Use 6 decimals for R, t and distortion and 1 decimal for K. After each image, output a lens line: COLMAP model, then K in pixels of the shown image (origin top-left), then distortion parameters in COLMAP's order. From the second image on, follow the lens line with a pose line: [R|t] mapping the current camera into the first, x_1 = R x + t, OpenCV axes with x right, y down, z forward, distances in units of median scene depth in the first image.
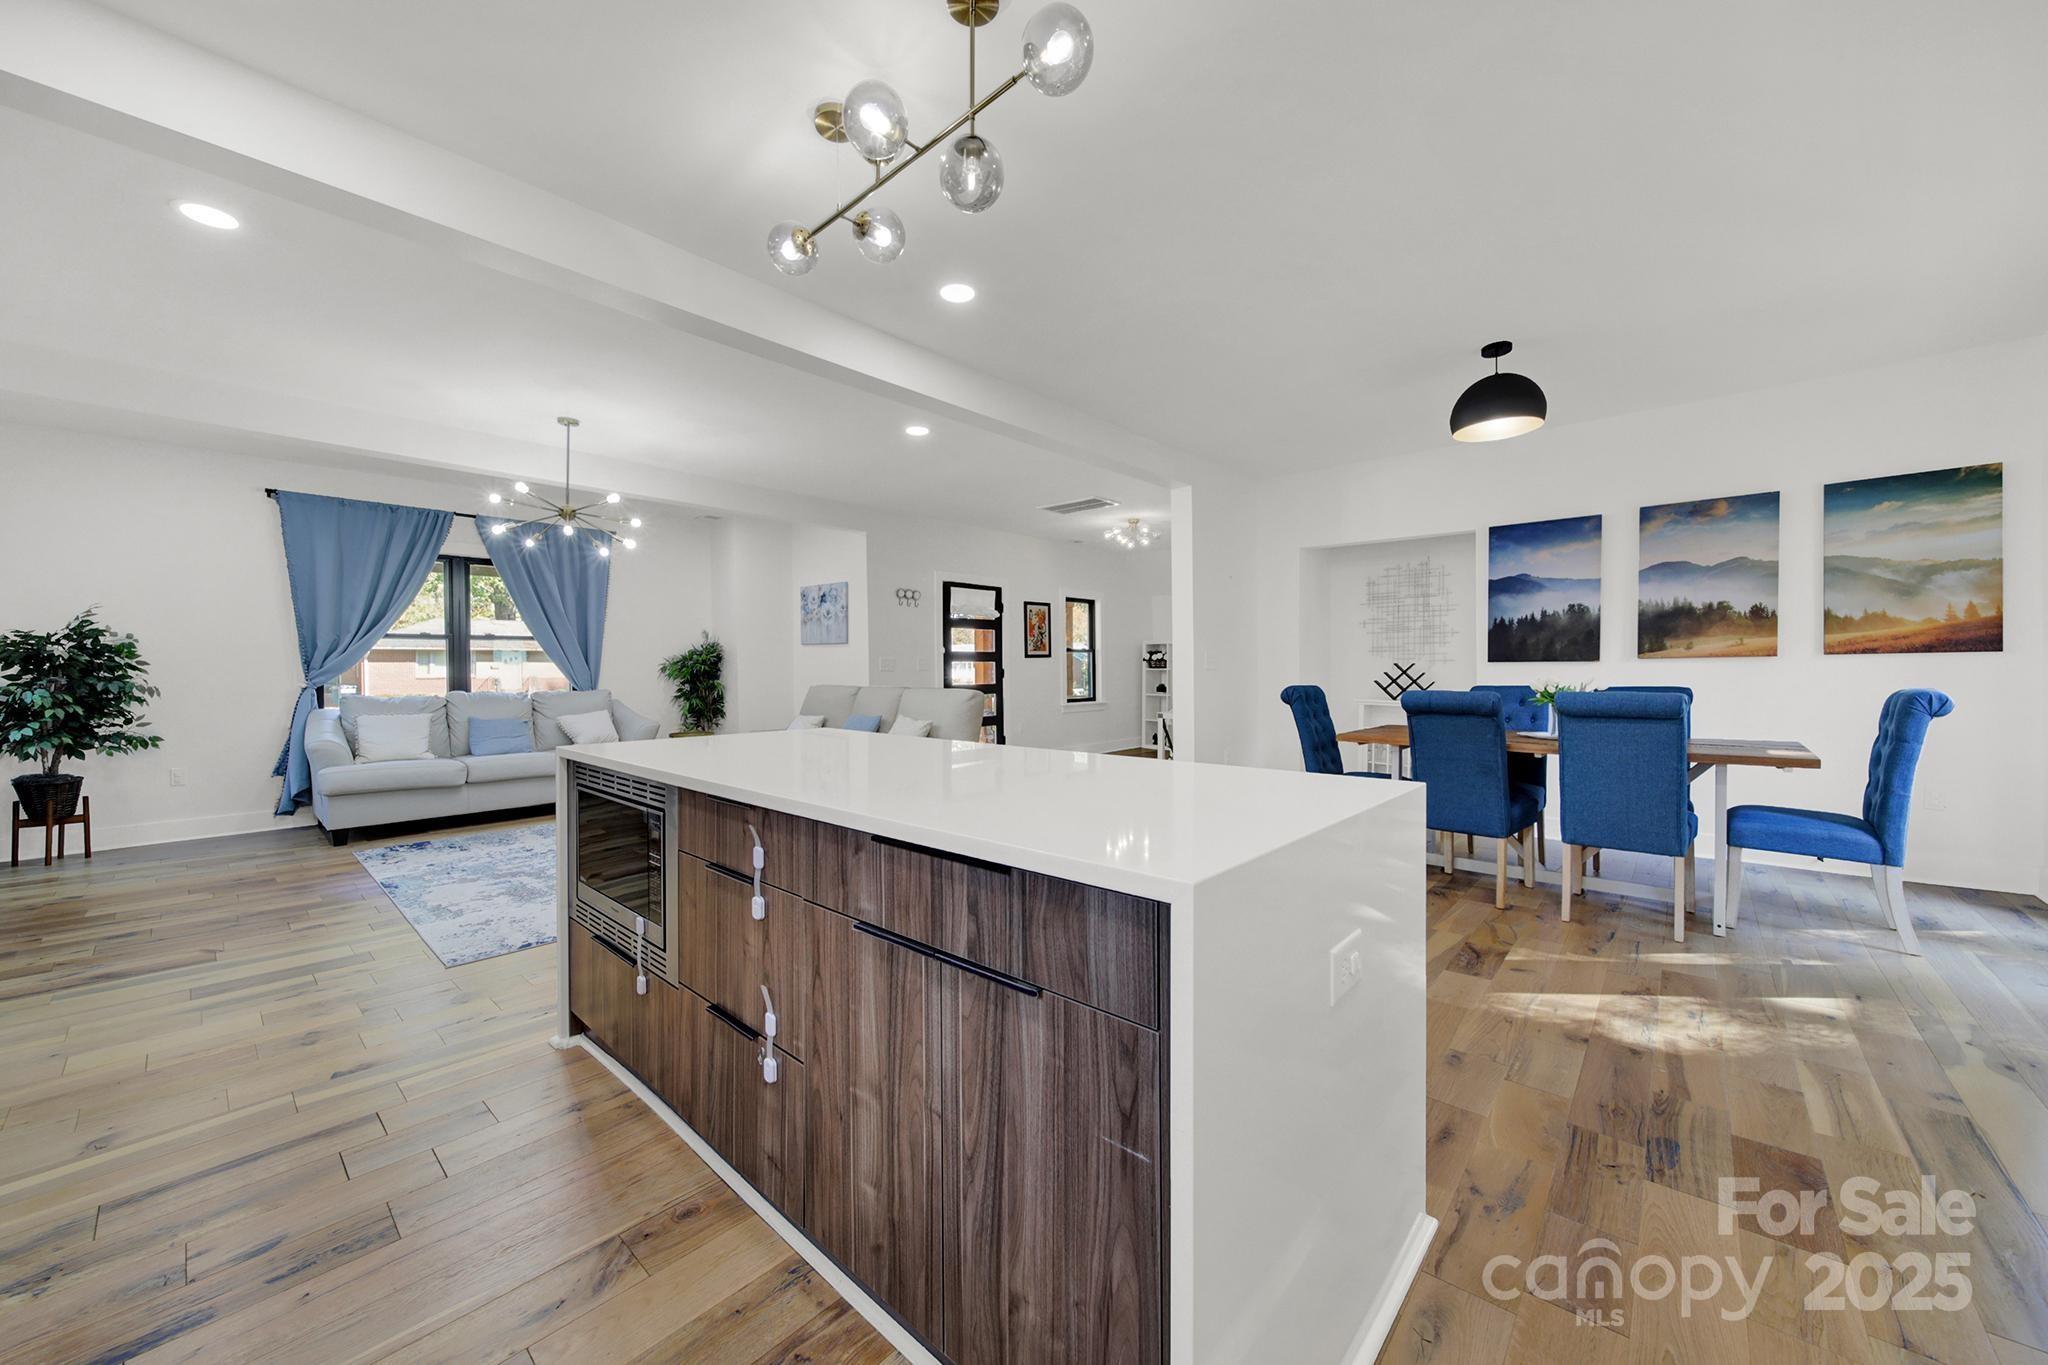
lens RADIAL K [[748.8, 0, 1028.2], [0, 748.8, 677.2], [0, 0, 1]] dist [-0.005425, -0.001034]
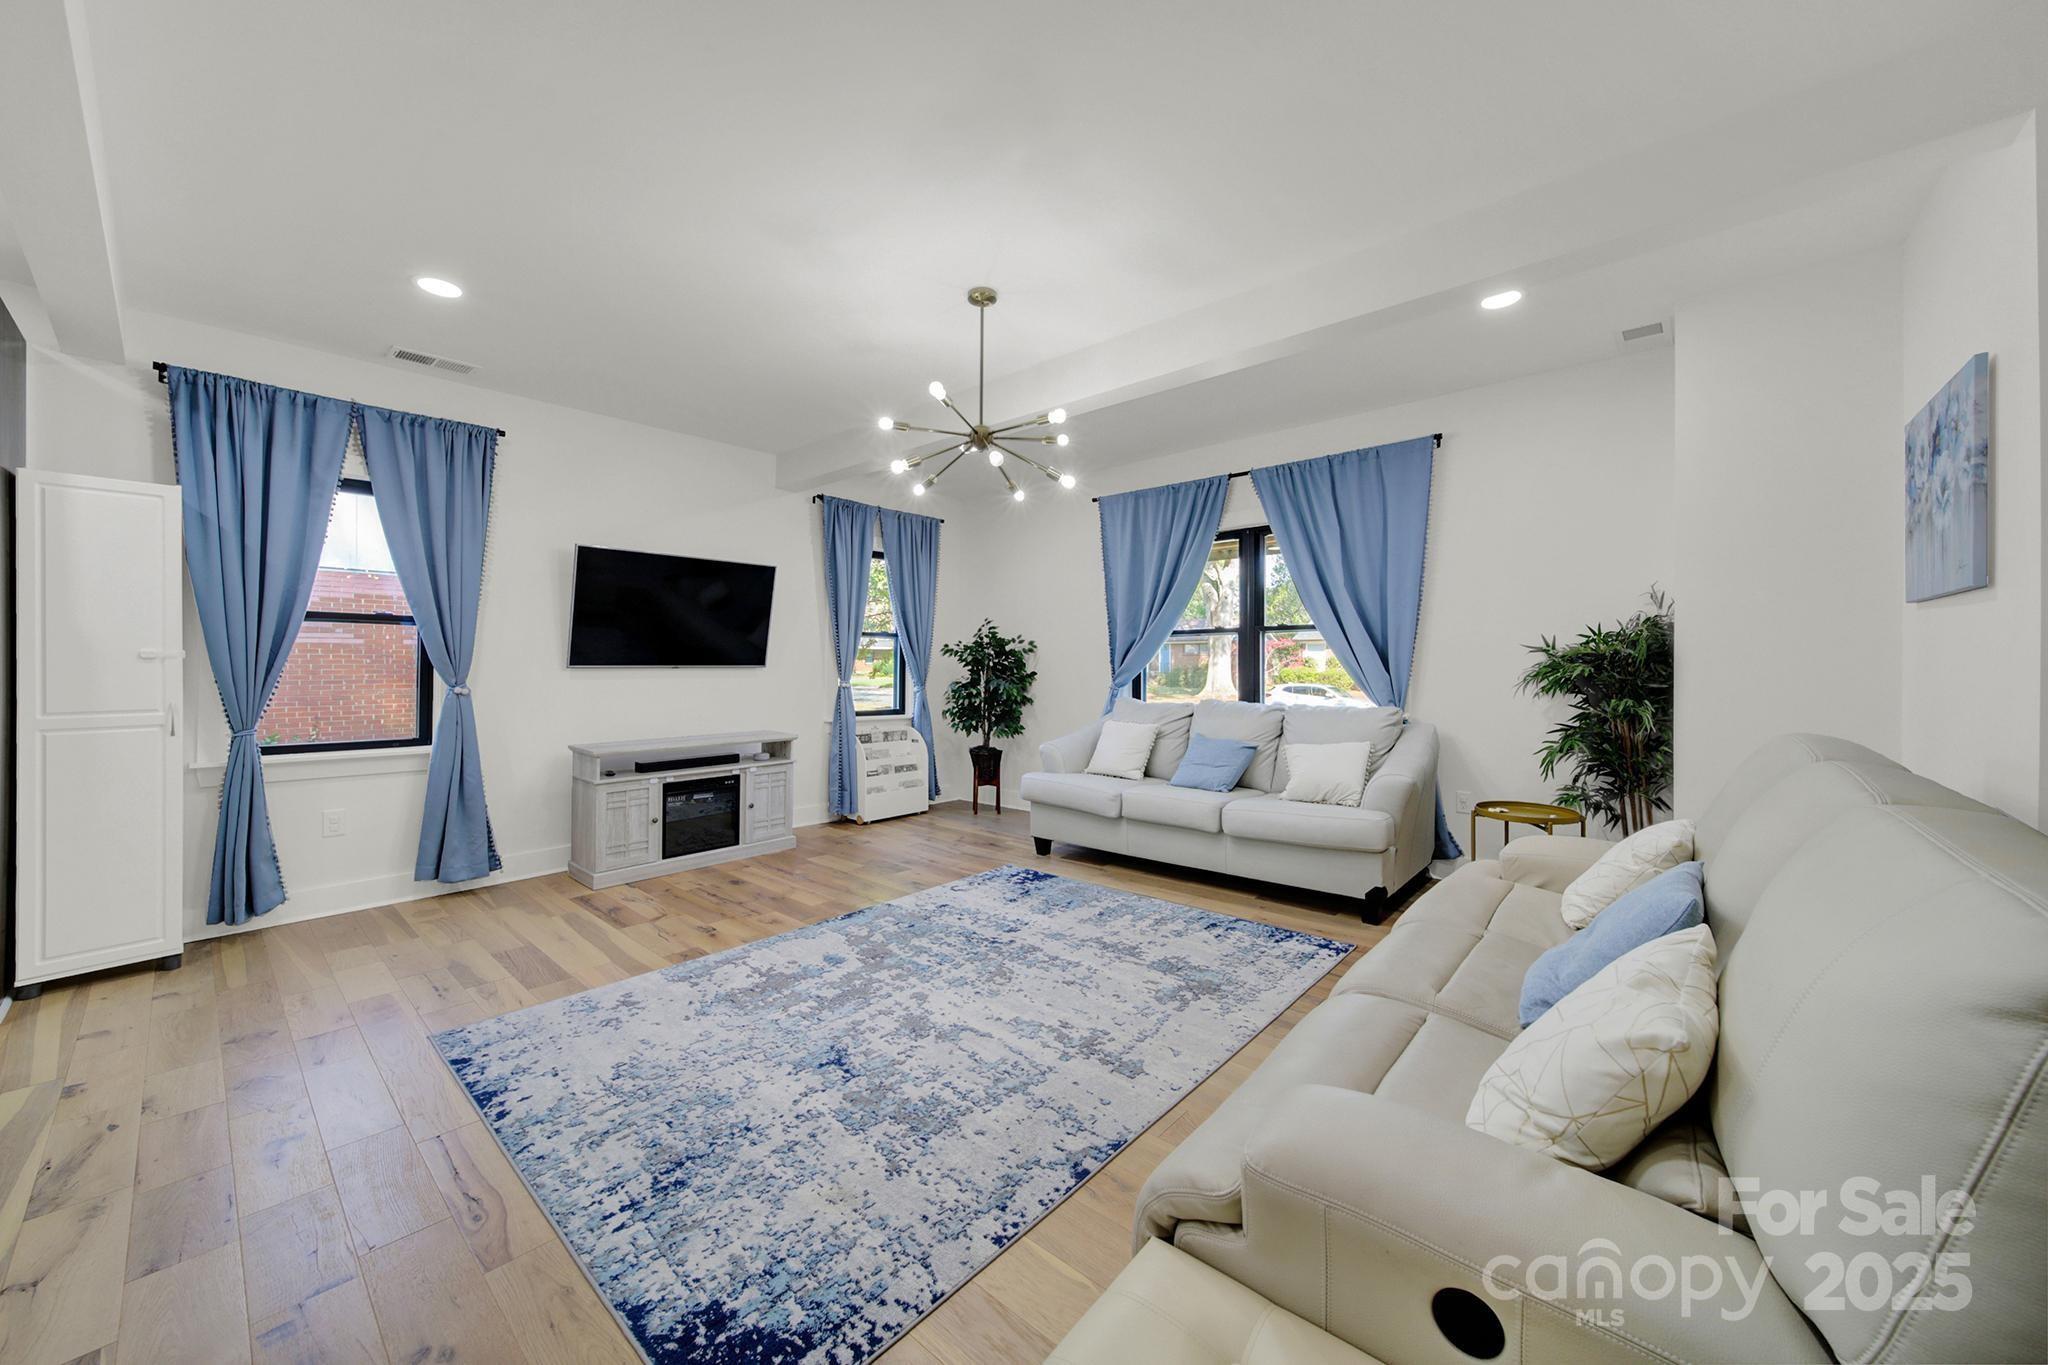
lens RADIAL K [[748.8, 0, 1038.0], [0, 748.8, 660.9], [0, 0, 1]] dist [-0.005425, -0.001034]
pose [[0.014141, -0.001999, -0.999898, 0.032528], [-0.009355, 0.999954, -0.002131, -0.017628], [0.999856, 0.009384, 0.014122, 0.818275]]
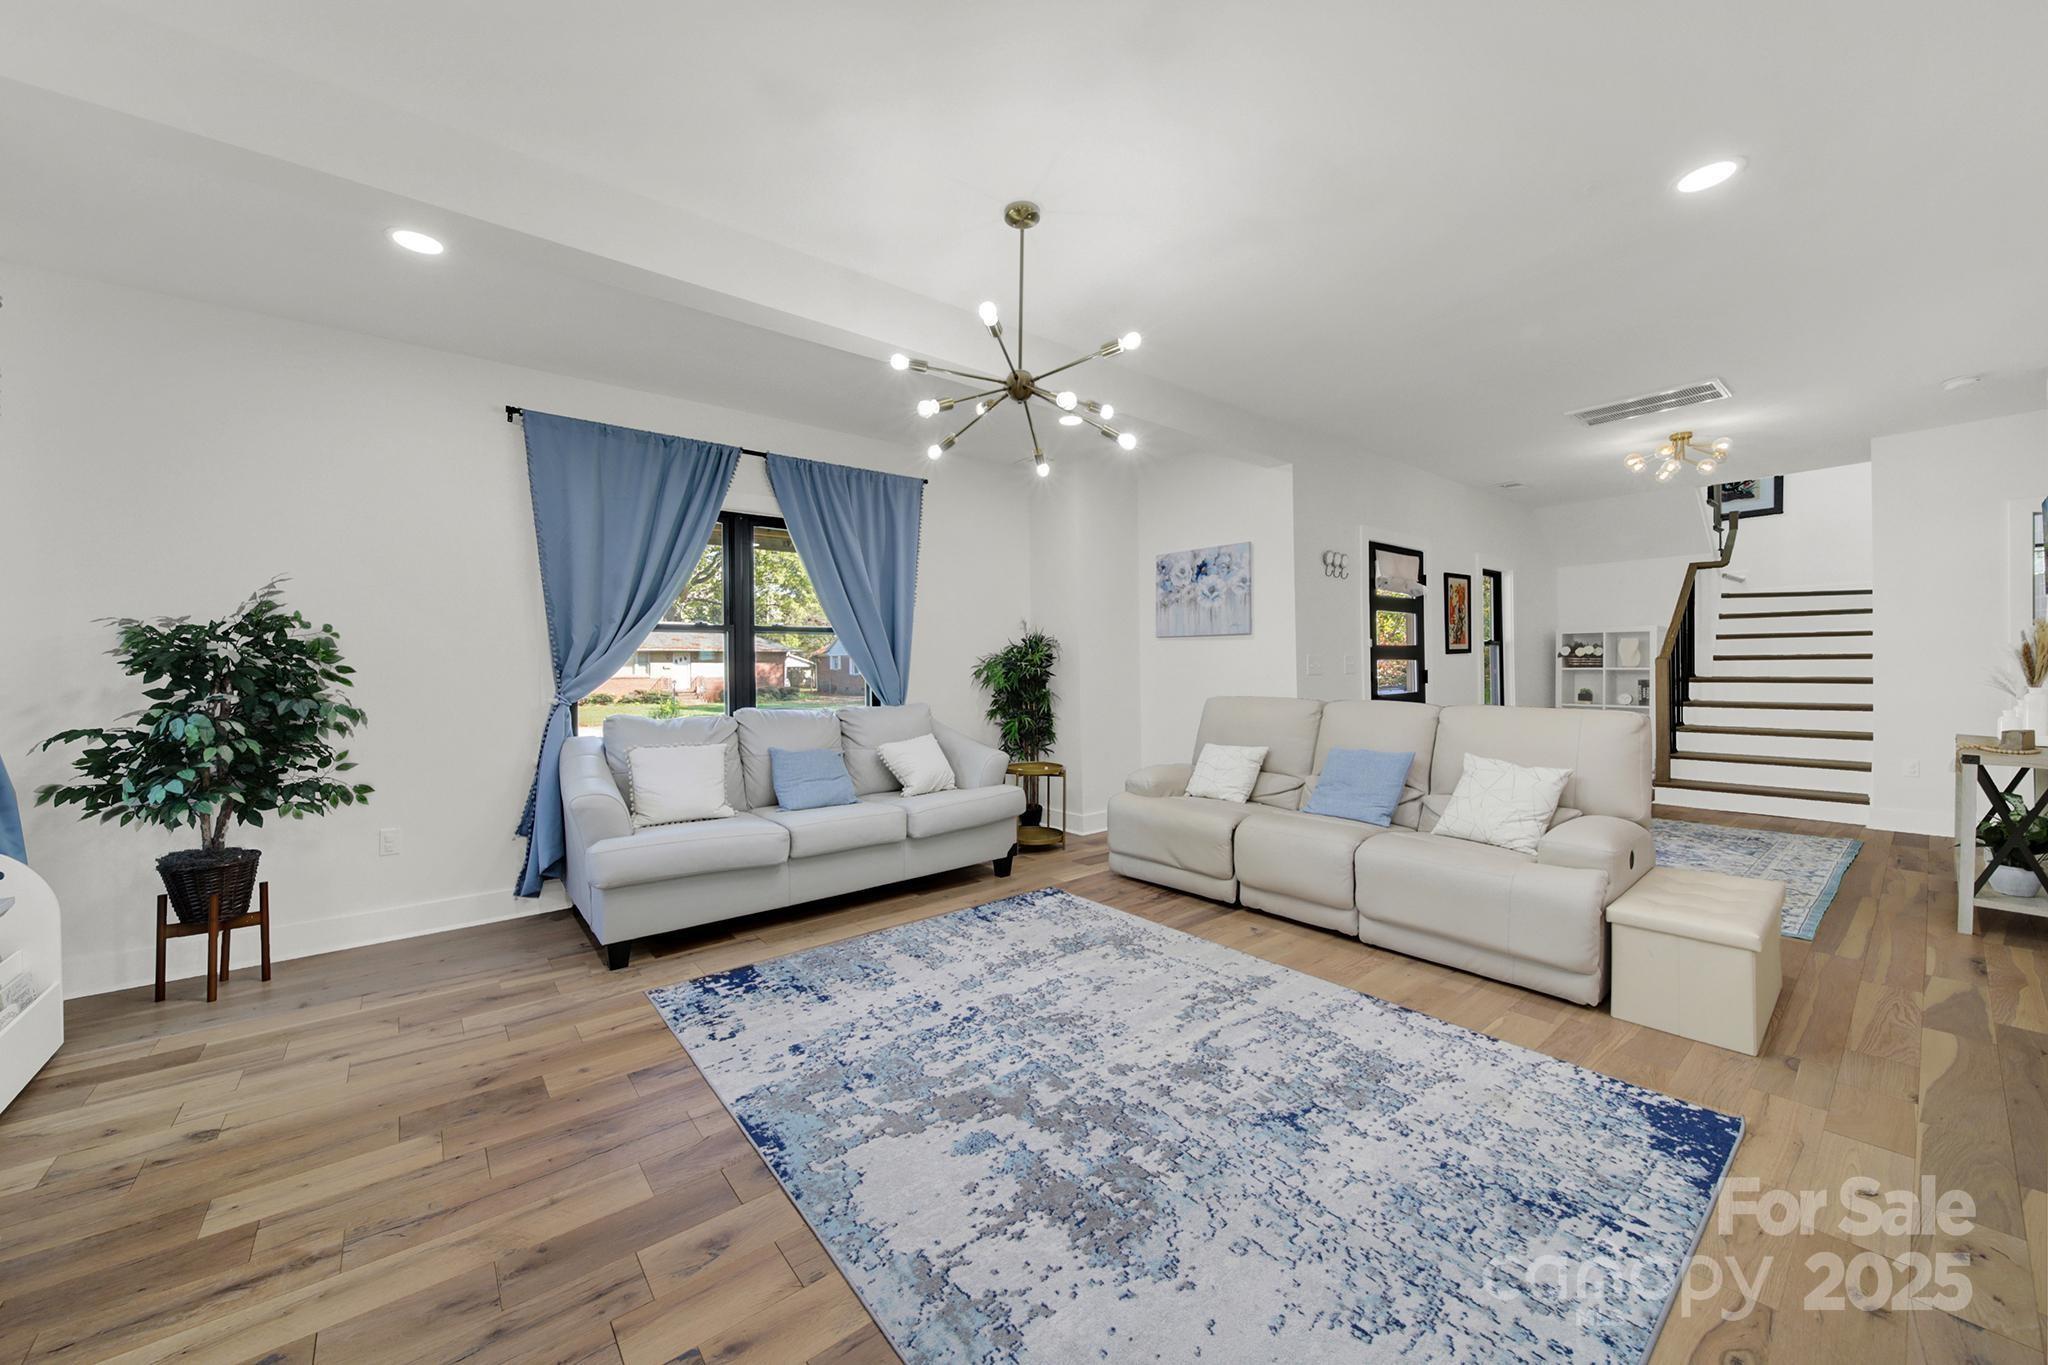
lens RADIAL K [[748.8, 0, 1031.2], [0, 748.8, 672.7], [0, 0, 1]] dist [-0.005425, -0.001034]
pose [[0.987913, -0.001428, -0.155002, -0.414362], [0.001380, 0.999999, -0.000418, -0.012651], [0.155002, 0.000199, 0.987914, 0.372738]]
